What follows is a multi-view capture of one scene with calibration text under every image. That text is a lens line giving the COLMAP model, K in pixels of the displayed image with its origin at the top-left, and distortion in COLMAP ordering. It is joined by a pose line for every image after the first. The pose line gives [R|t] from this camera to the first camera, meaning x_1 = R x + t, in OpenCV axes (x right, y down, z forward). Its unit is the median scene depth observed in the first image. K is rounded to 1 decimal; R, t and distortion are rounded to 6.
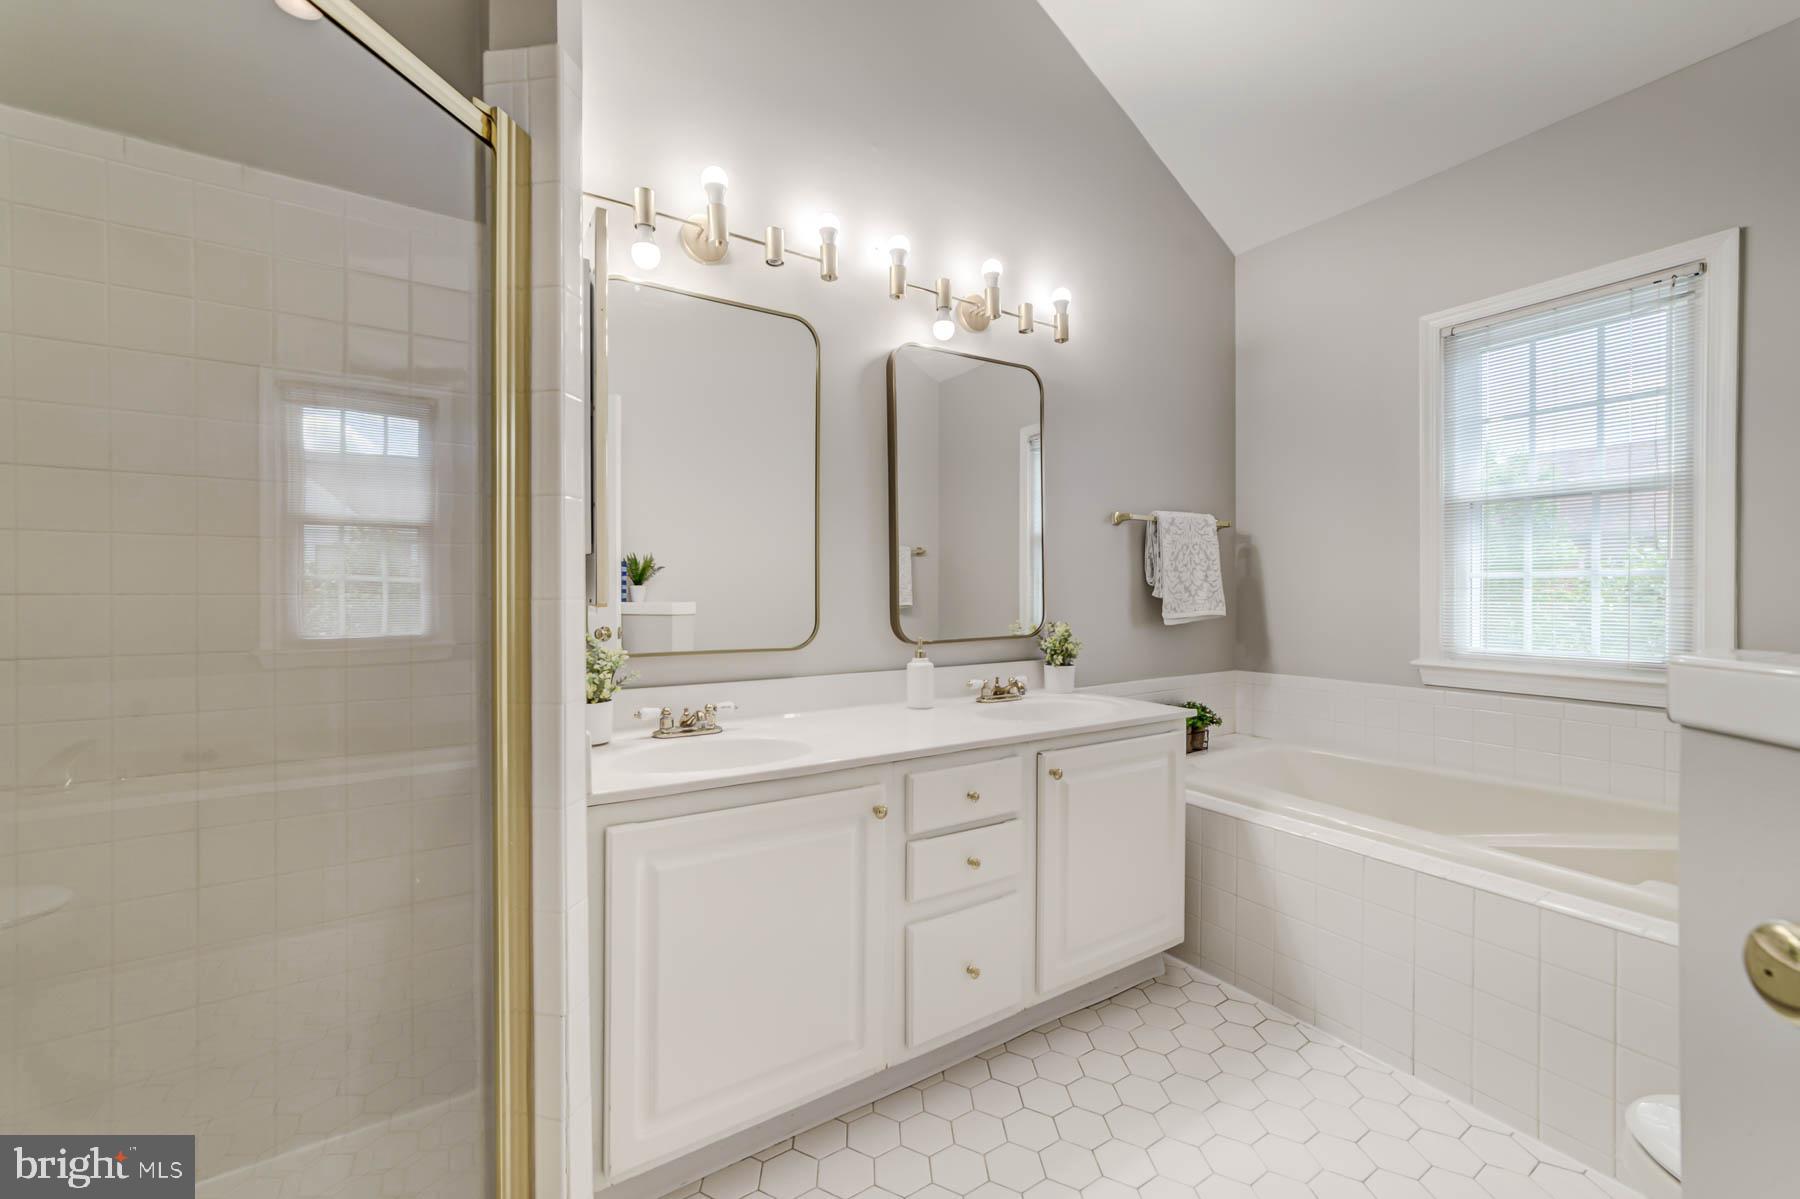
lens RADIAL K [[701.6, 0, 912.7], [0, 701.6, 603.0], [0, 0, 1]] dist [-0.001616, 0.000005]
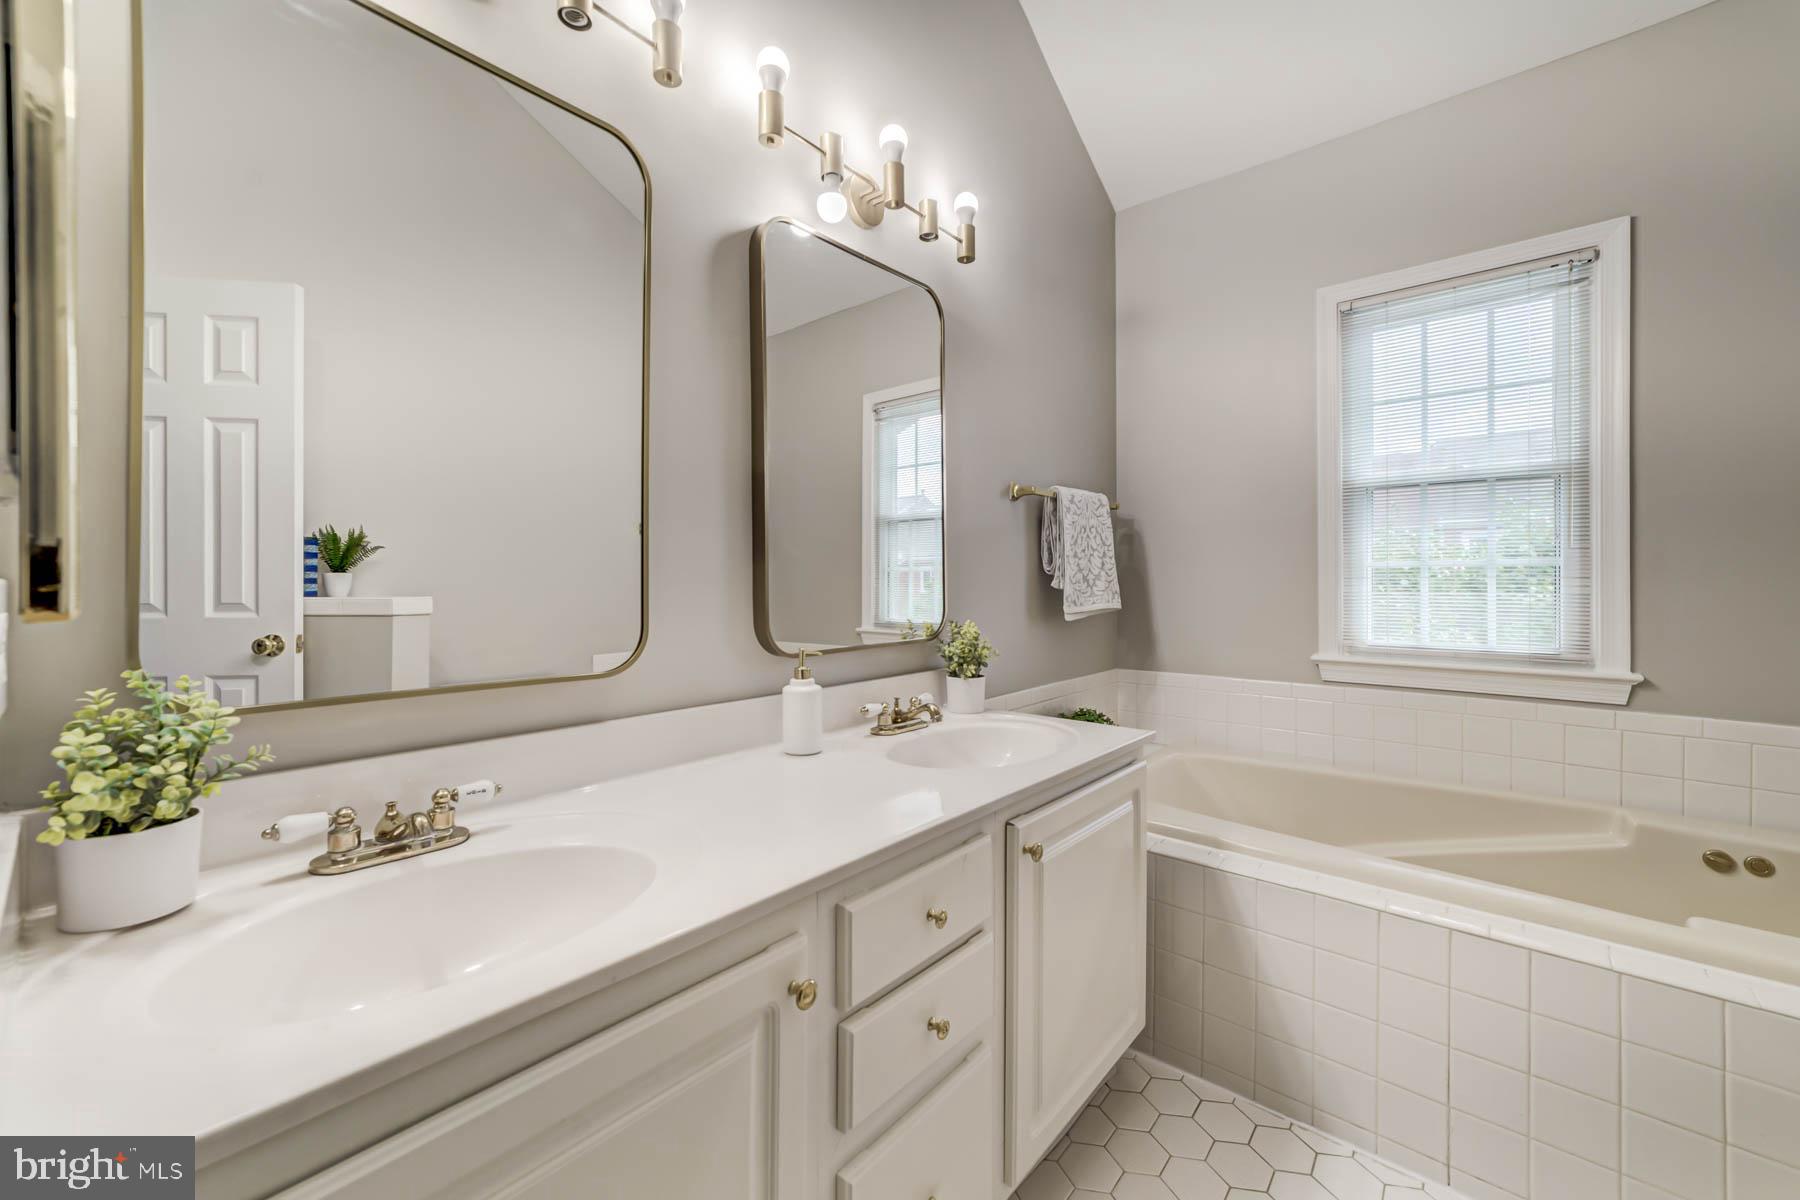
lens RADIAL K [[691.9, 0, 901.5], [0, 691.9, 584.8], [0, 0, 1]] dist [-0.002518, 0.000196]
pose [[0.960077, -0.000777, 0.279735, -0.077650], [0.004478, 0.999911, -0.012592, -0.003097], [-0.279700, 0.013342, 0.959995, 0.303734]]
